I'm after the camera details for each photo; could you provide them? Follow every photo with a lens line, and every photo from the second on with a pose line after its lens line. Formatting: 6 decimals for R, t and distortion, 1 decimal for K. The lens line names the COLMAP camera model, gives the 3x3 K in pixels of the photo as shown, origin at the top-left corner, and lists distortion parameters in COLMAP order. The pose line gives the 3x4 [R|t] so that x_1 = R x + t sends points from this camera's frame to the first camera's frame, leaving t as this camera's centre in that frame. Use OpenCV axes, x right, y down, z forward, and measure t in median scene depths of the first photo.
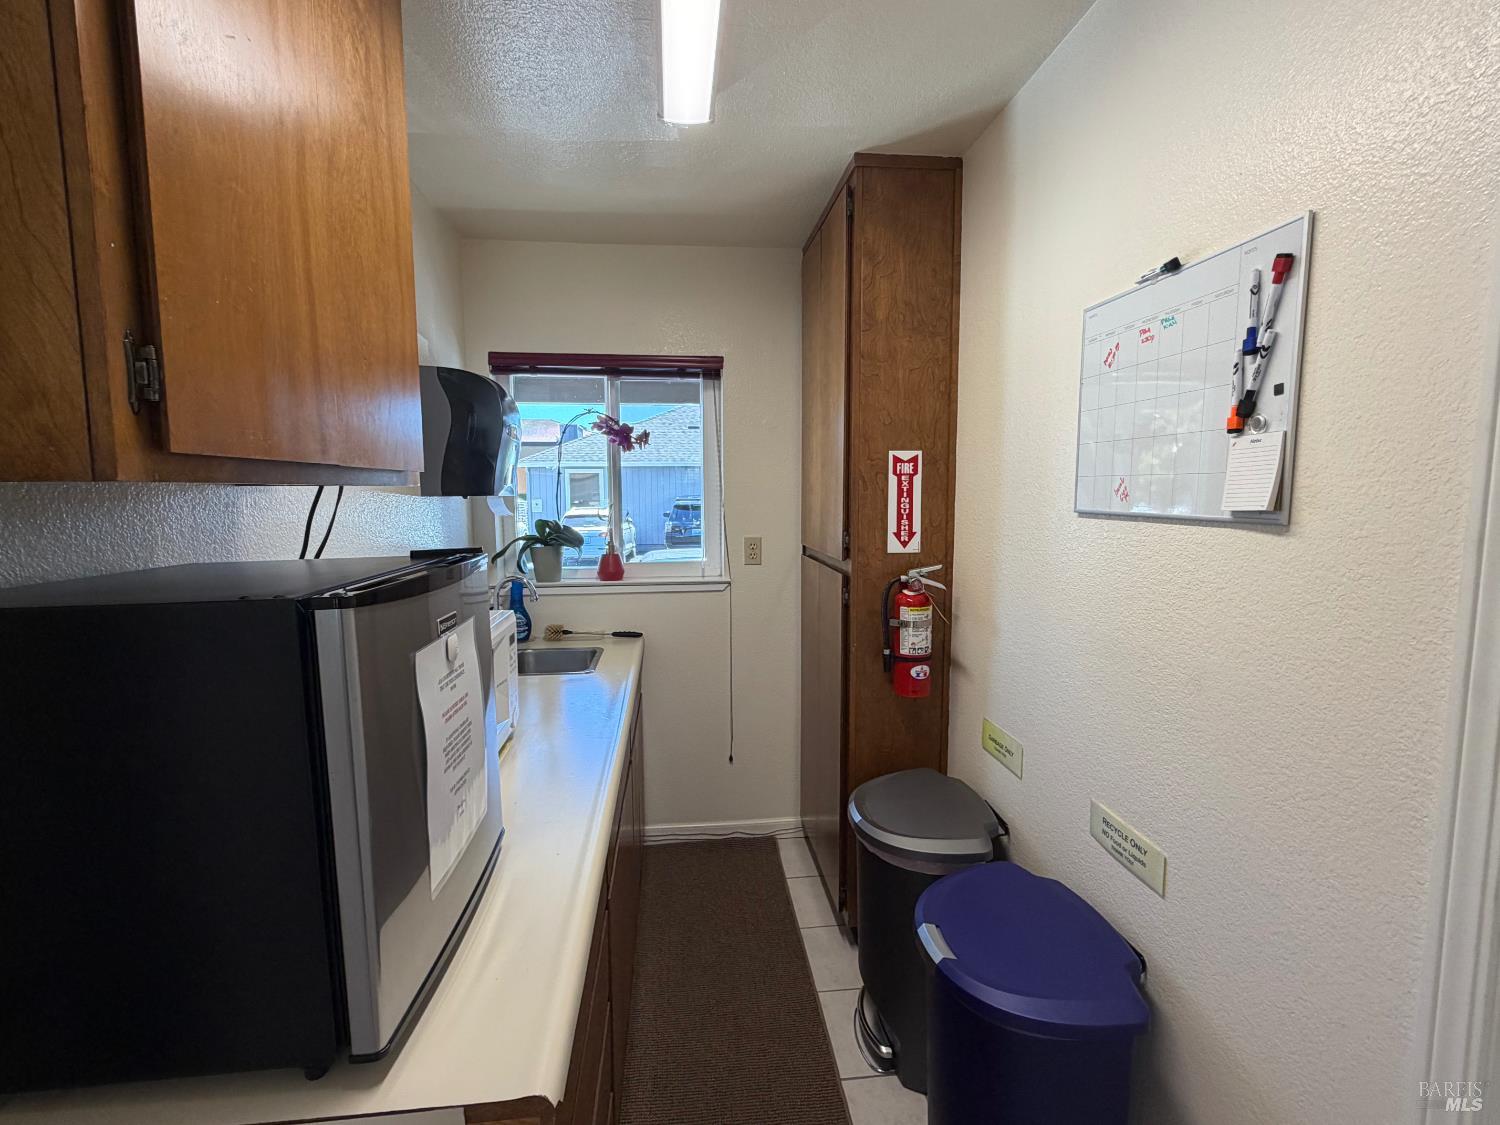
lens RADIAL K [[697.9, 0, 751.4], [0, 697.9, 562.2], [0, 0, 1]] dist [0.002379, -0.001130]
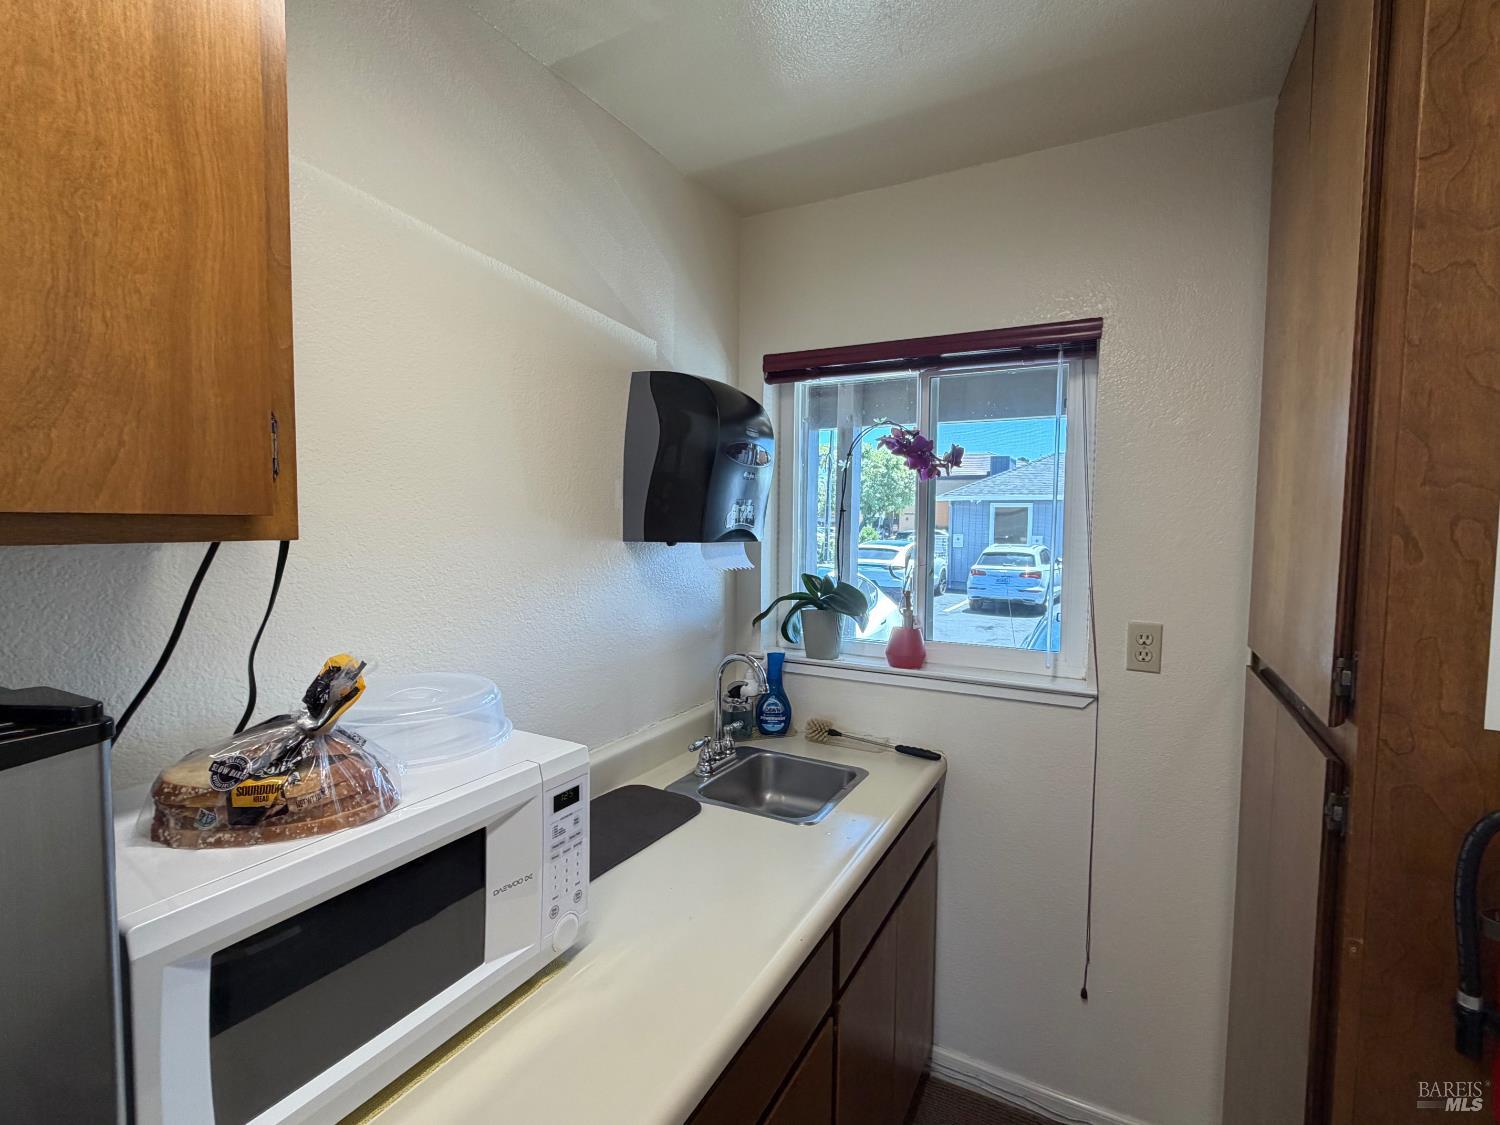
lens RADIAL K [[697.9, 0, 749.7], [0, 697.9, 561.6], [0, 0, 1]] dist [0.002379, -0.001130]
pose [[0.819163, 0.047367, -0.571602, 0.063641], [-0.074874, 0.996887, -0.024693, -0.050416], [0.568653, 0.063025, 0.820159, 0.357778]]
